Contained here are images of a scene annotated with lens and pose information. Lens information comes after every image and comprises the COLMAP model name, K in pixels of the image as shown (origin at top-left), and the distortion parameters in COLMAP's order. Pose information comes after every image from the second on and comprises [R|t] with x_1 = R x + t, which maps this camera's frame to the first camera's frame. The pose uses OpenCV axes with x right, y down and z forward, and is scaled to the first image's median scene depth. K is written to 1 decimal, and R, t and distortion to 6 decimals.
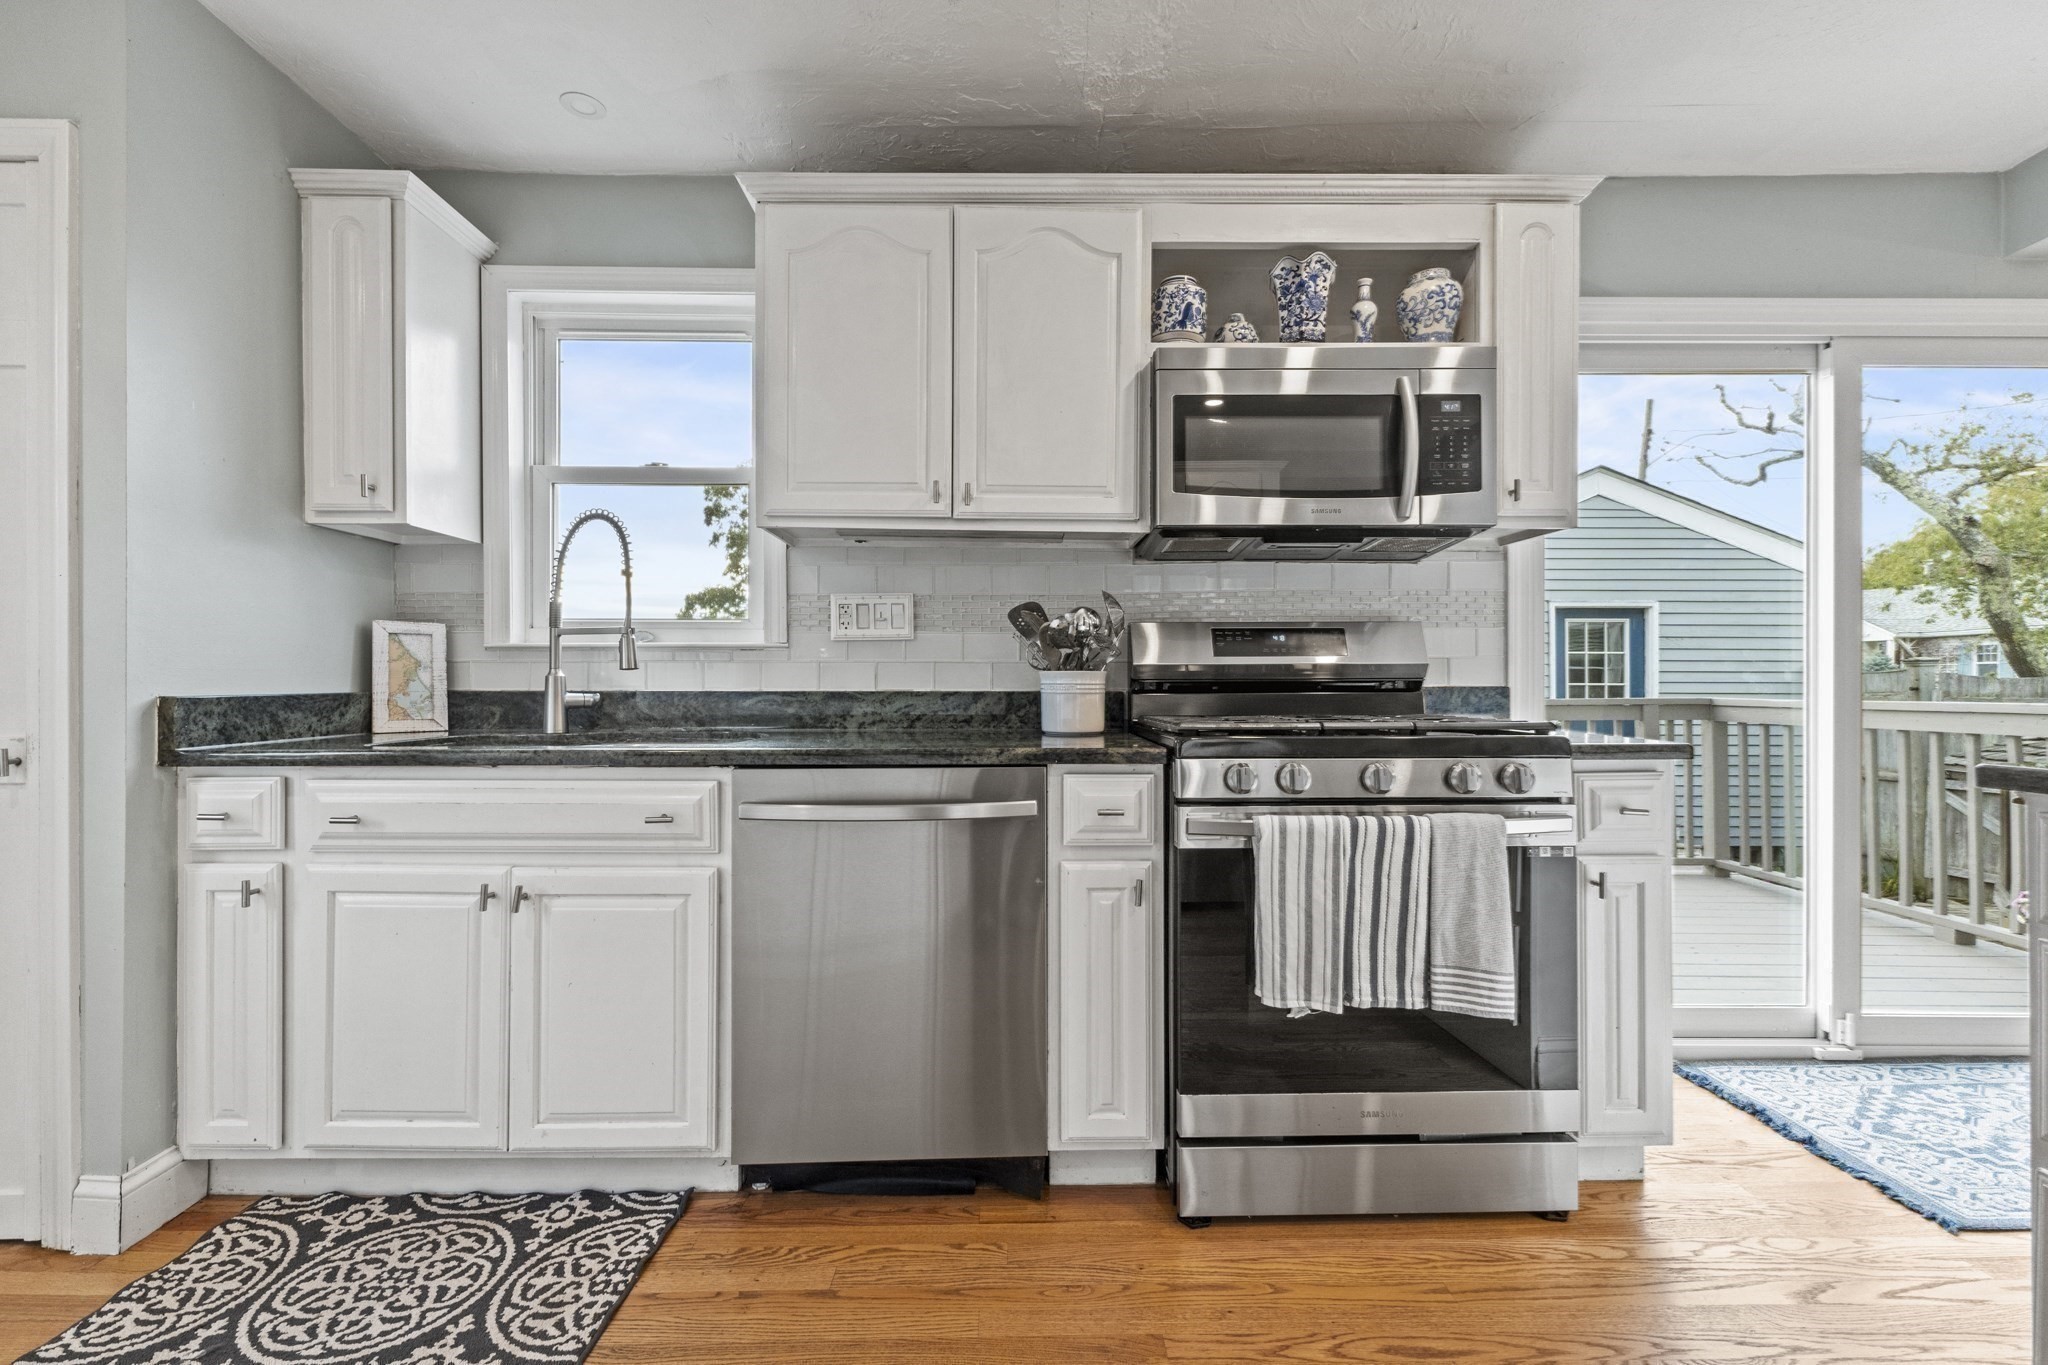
lens RADIAL K [[871.8, 0, 1021.2], [0, 871.8, 677.4], [0, 0, 1]] dist [0.007450, -0.000043]
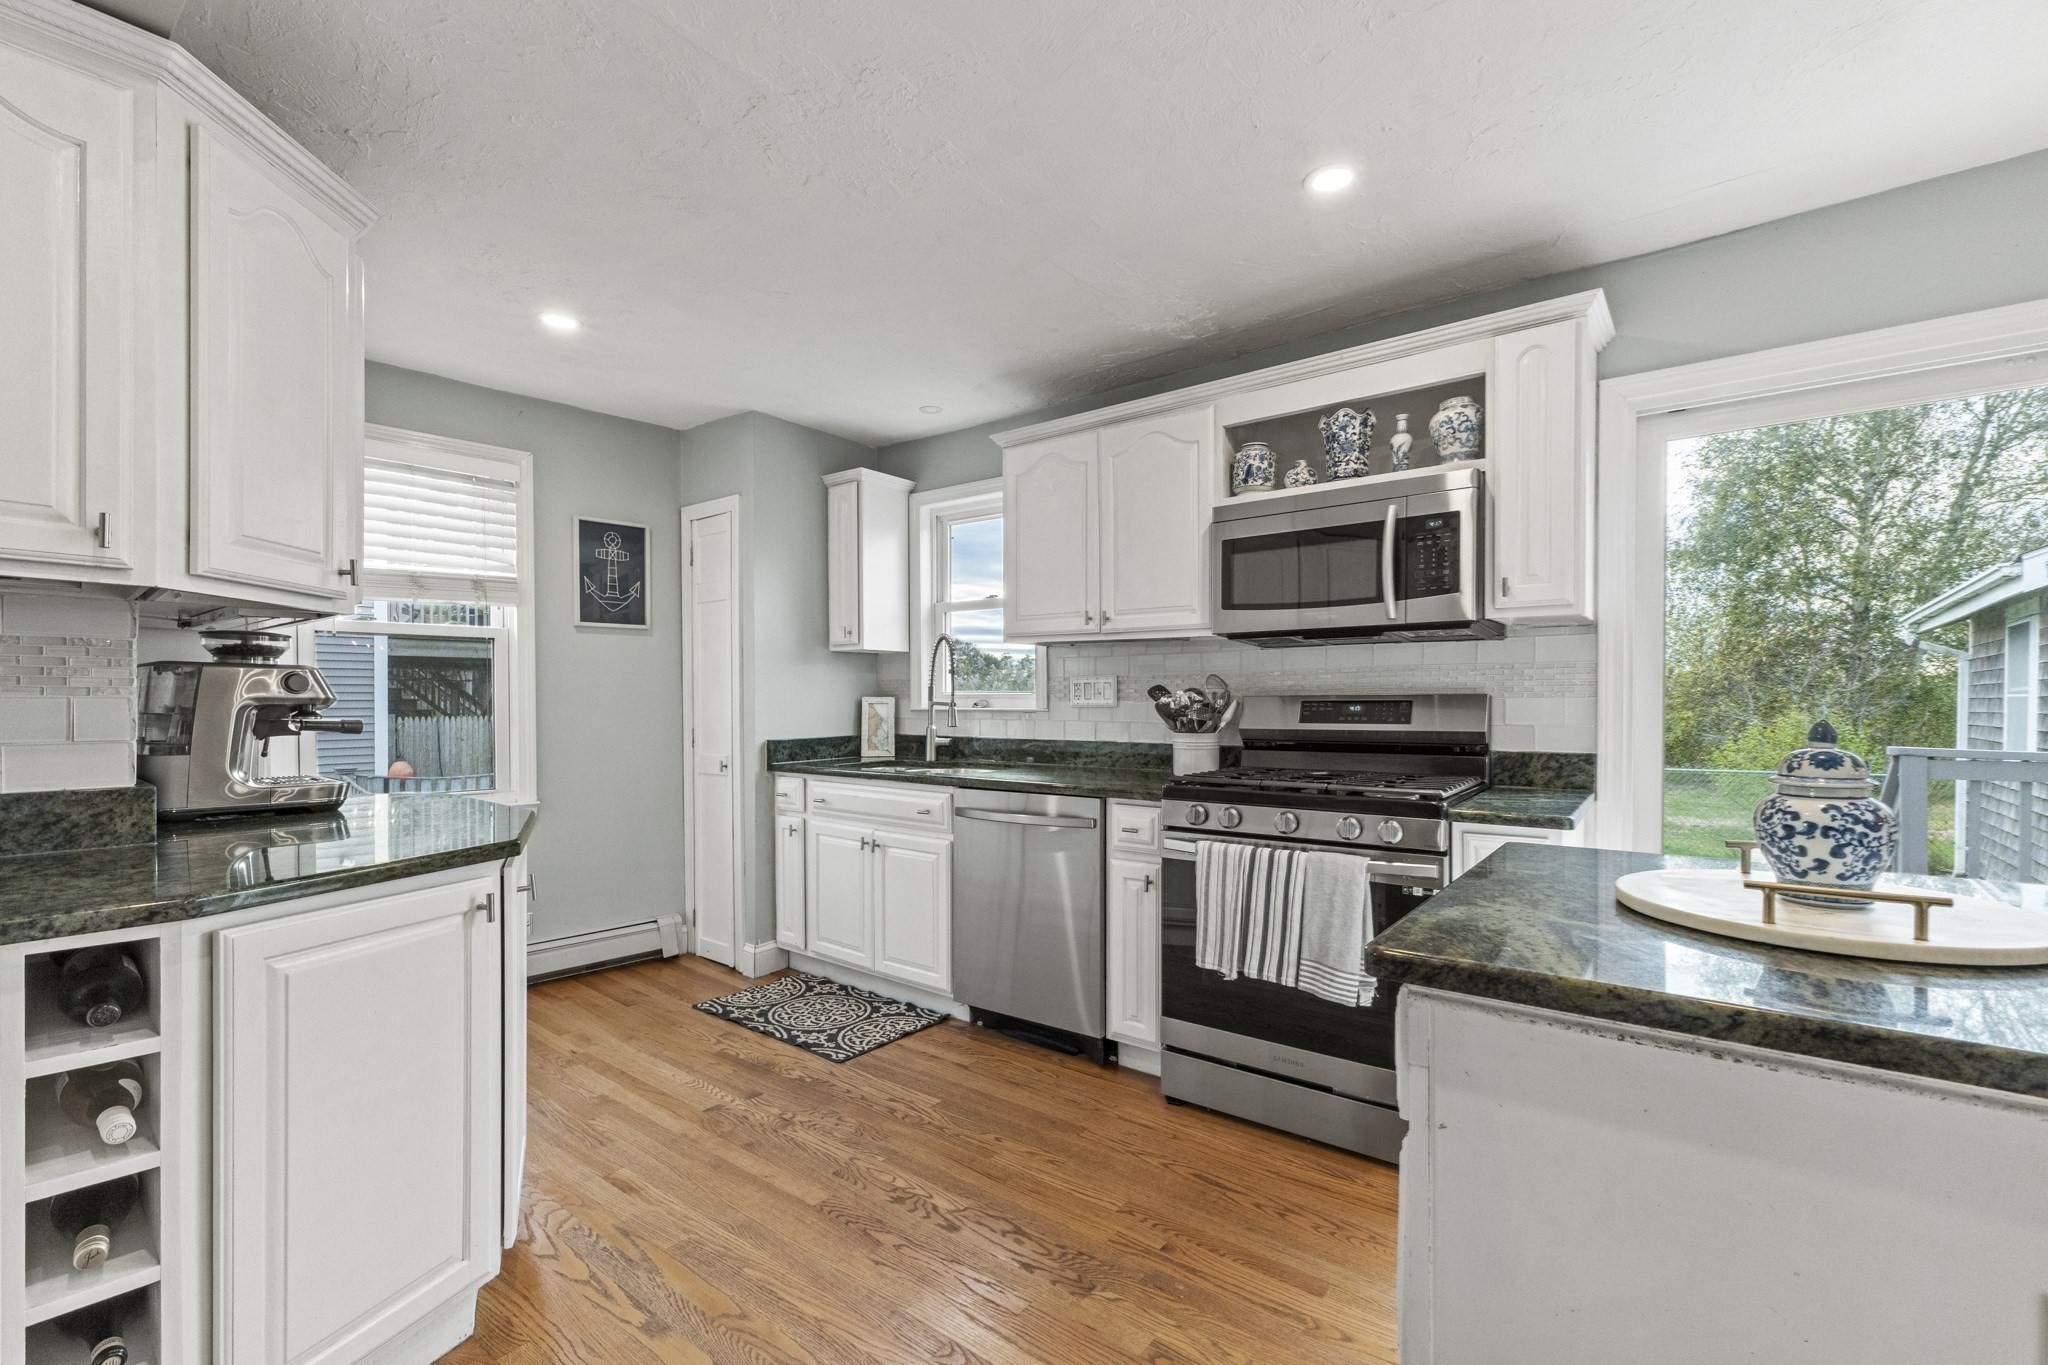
lens RADIAL K [[876.1, 0, 1028.3], [0, 876.1, 705.7], [0, 0, 1]] dist [0.006750, 0.000447]
pose [[0.786119, 0.003844, -0.618063, 0.765804], [0.005959, 0.999887, 0.013798, -0.075782], [0.618046, -0.014530, 0.786008, -0.288765]]
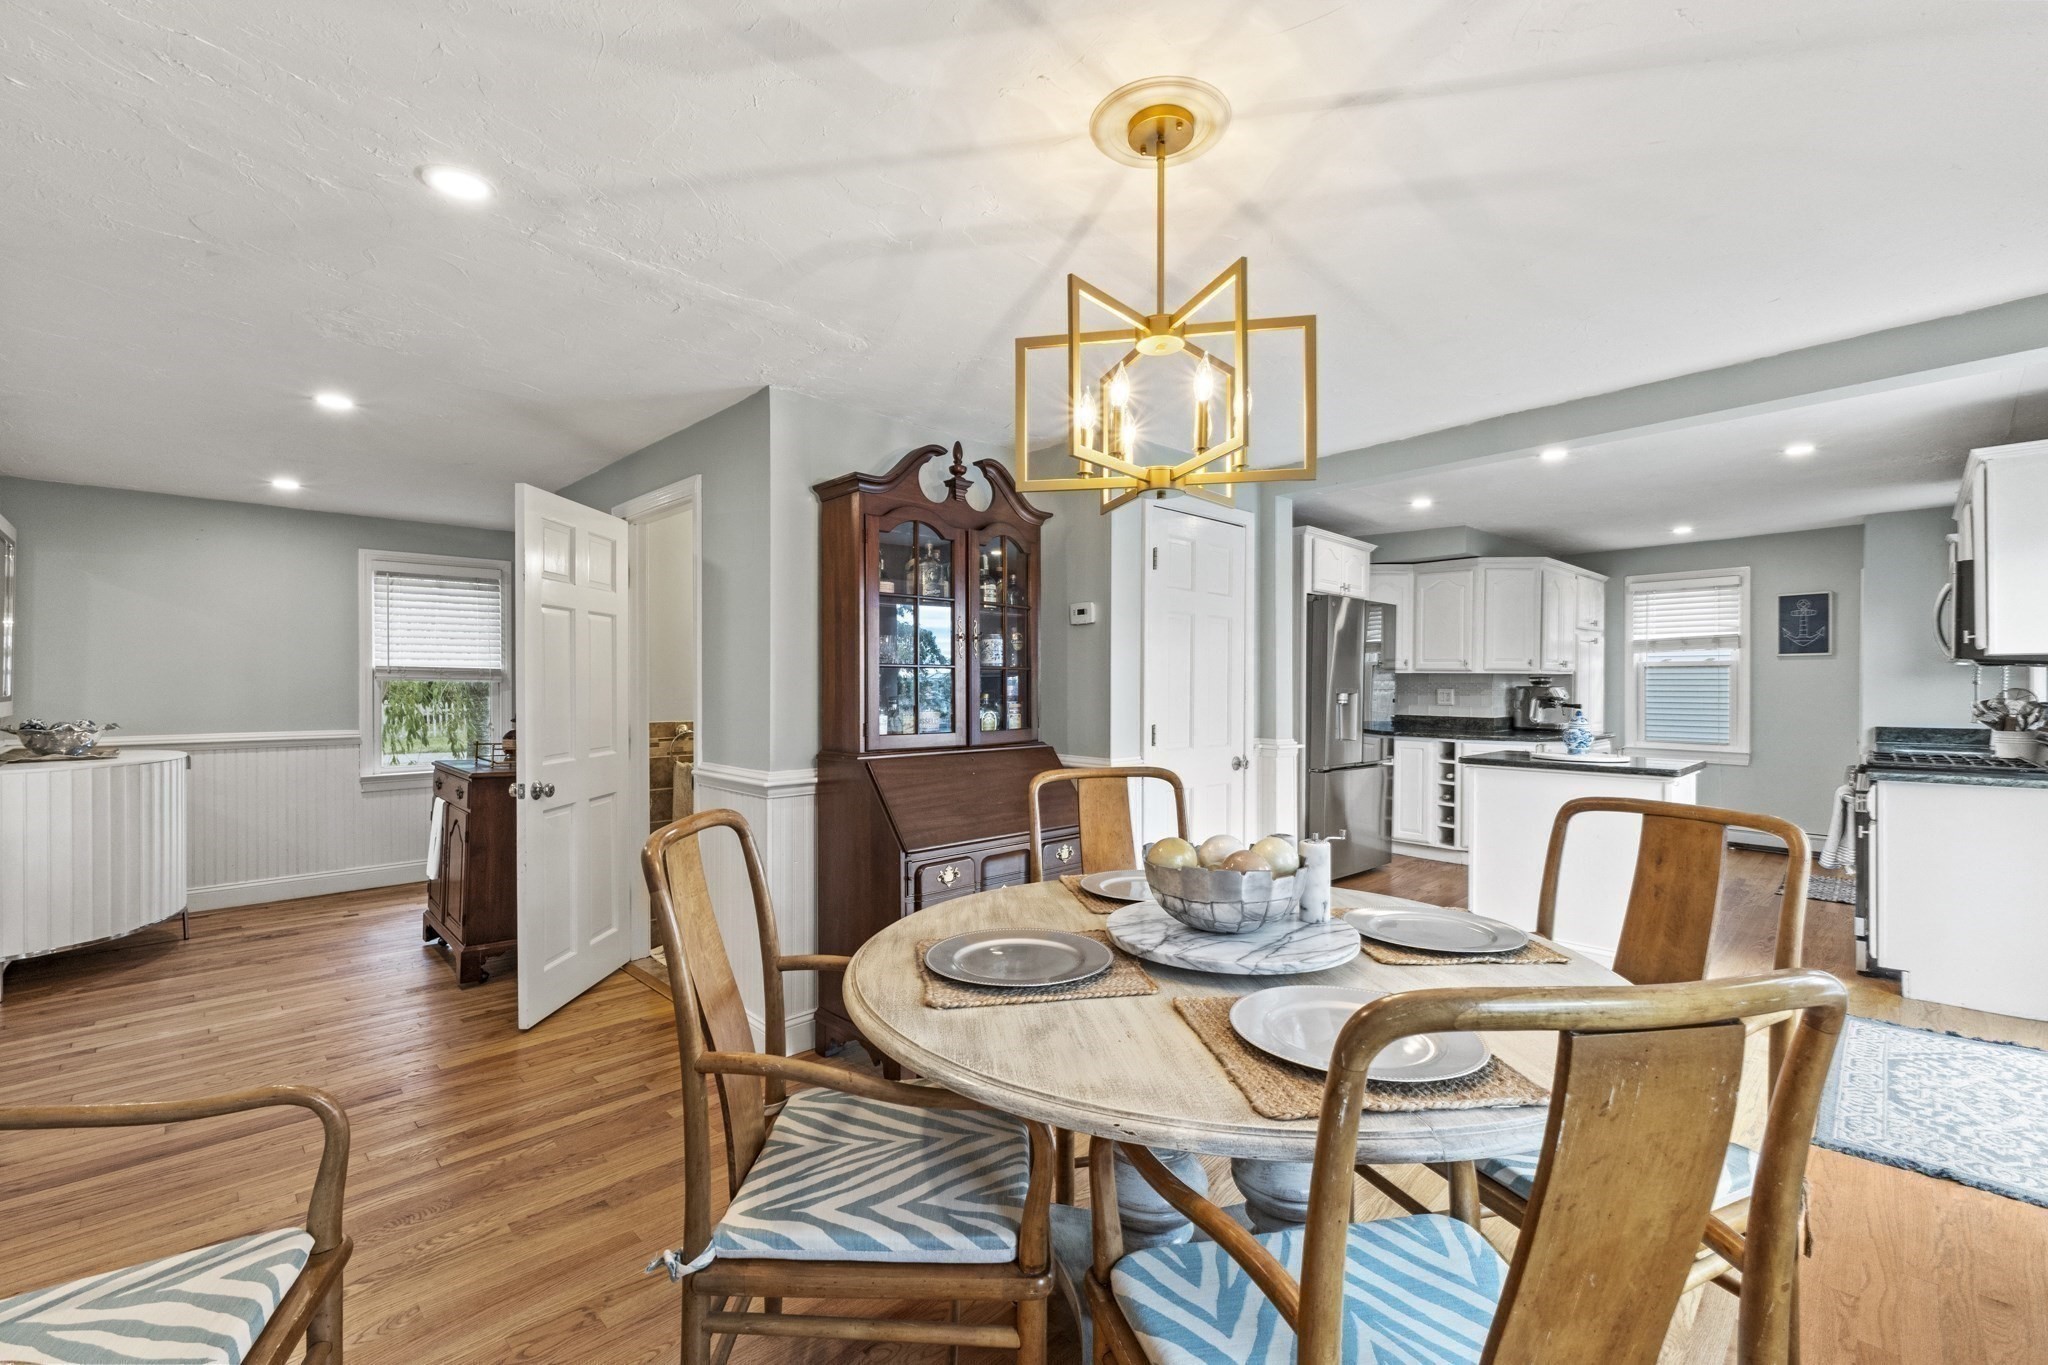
lens RADIAL K [[859.1, 0, 1022.6], [0, 859.1, 685.7], [0, 0, 1]] dist [0.002298, 0.000026]
pose [[-0.718298, -0.000118, -0.695735, 3.076706], [0.002703, 0.999992, -0.002960, -0.111664], [0.695730, -0.004006, -0.718292, 0.889449]]
